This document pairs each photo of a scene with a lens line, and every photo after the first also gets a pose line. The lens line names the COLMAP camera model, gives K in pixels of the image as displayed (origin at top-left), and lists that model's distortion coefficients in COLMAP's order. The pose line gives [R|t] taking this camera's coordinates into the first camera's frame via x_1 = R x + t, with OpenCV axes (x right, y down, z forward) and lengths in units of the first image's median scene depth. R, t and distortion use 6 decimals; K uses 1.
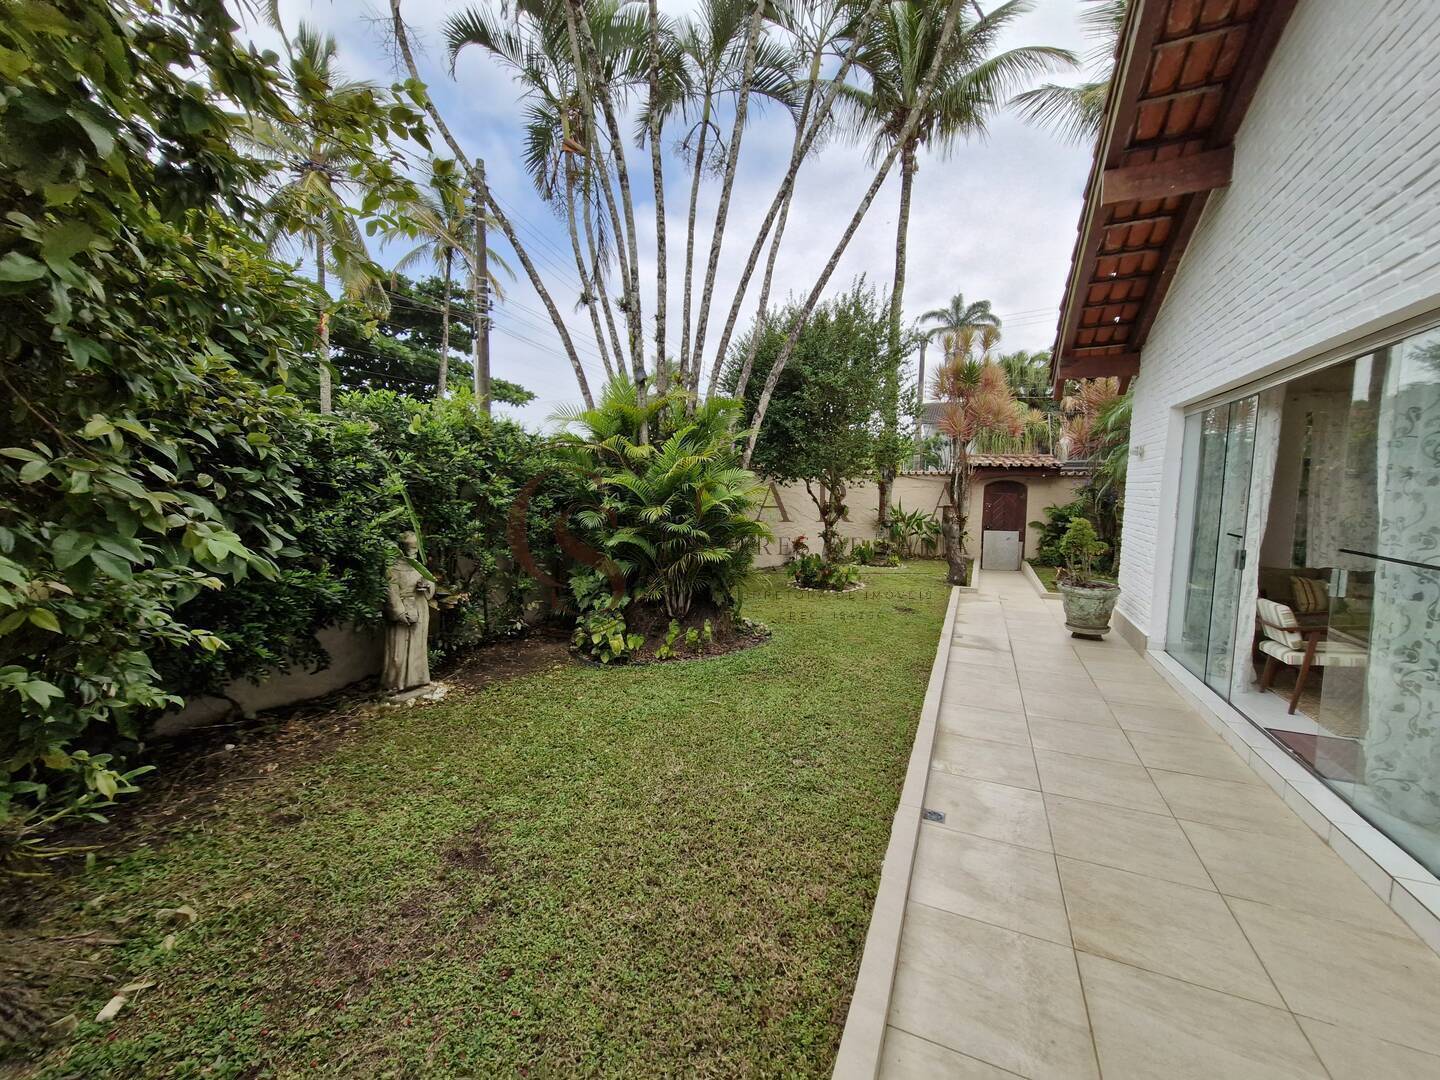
lens RADIAL K [[556.5, 0, 717.5], [0, 556.5, 537.8], [0, 0, 1]] dist [0.013471, -0.000648]
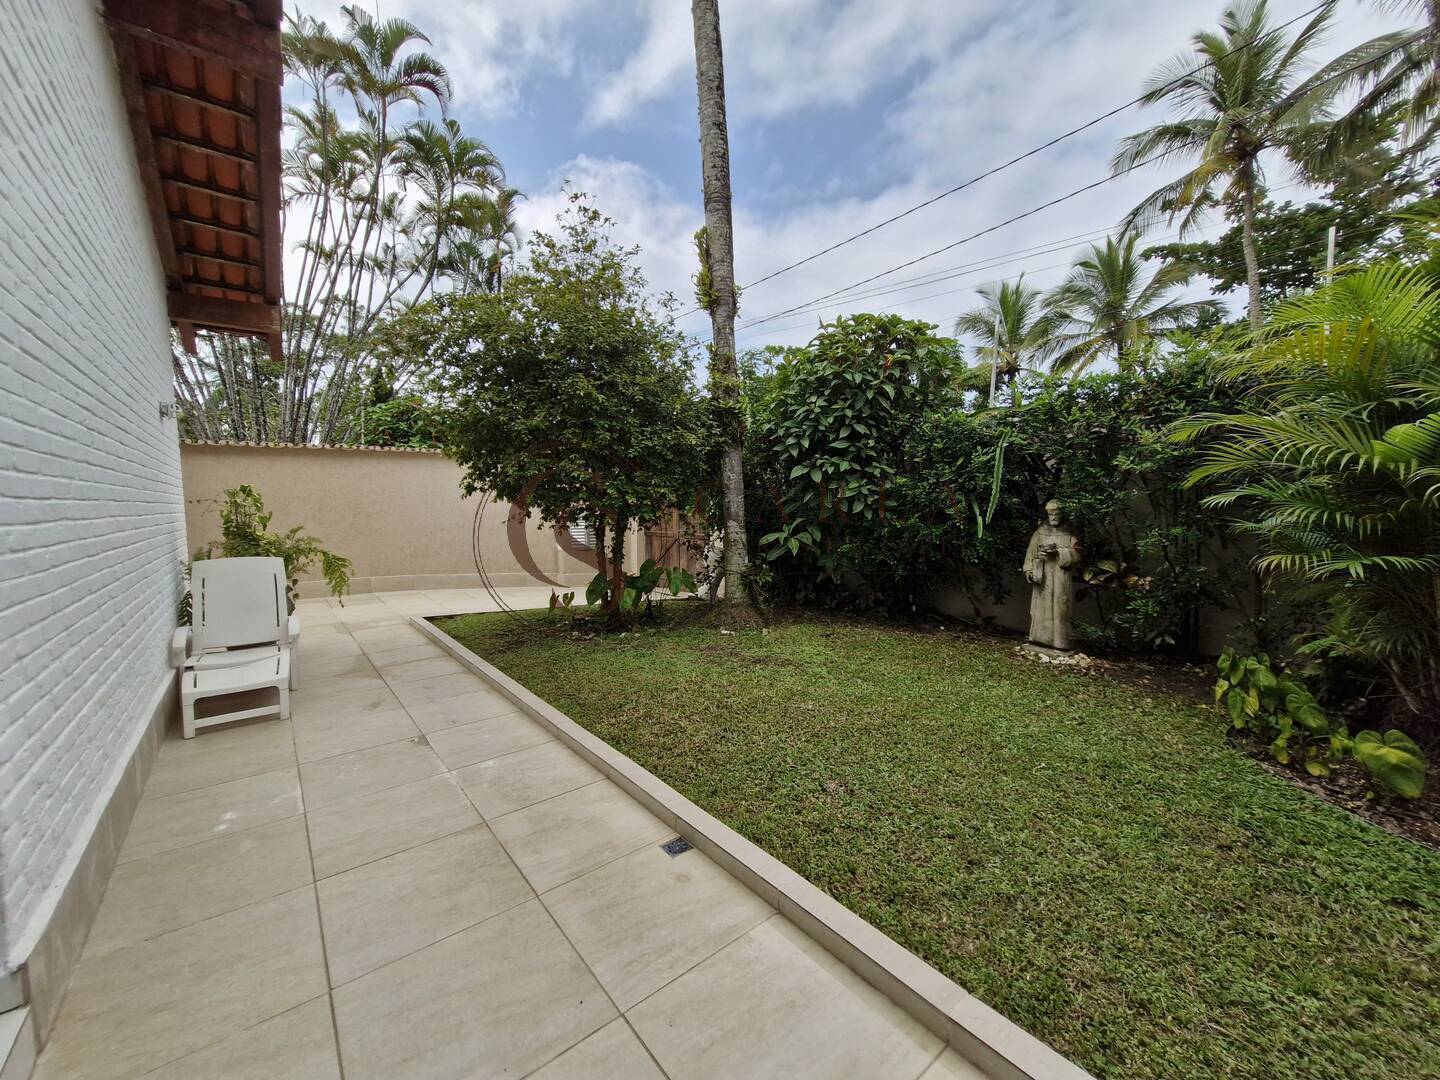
lens RADIAL K [[556.5, 0, 717.5], [0, 556.5, 537.8], [0, 0, 1]] dist [0.013471, -0.000648]
pose [[-0.436484, 0.058727, -0.897793, 1.186860], [-0.061994, 0.993533, 0.095130, 0.003044], [0.897574, 0.097180, -0.430020, 1.555094]]
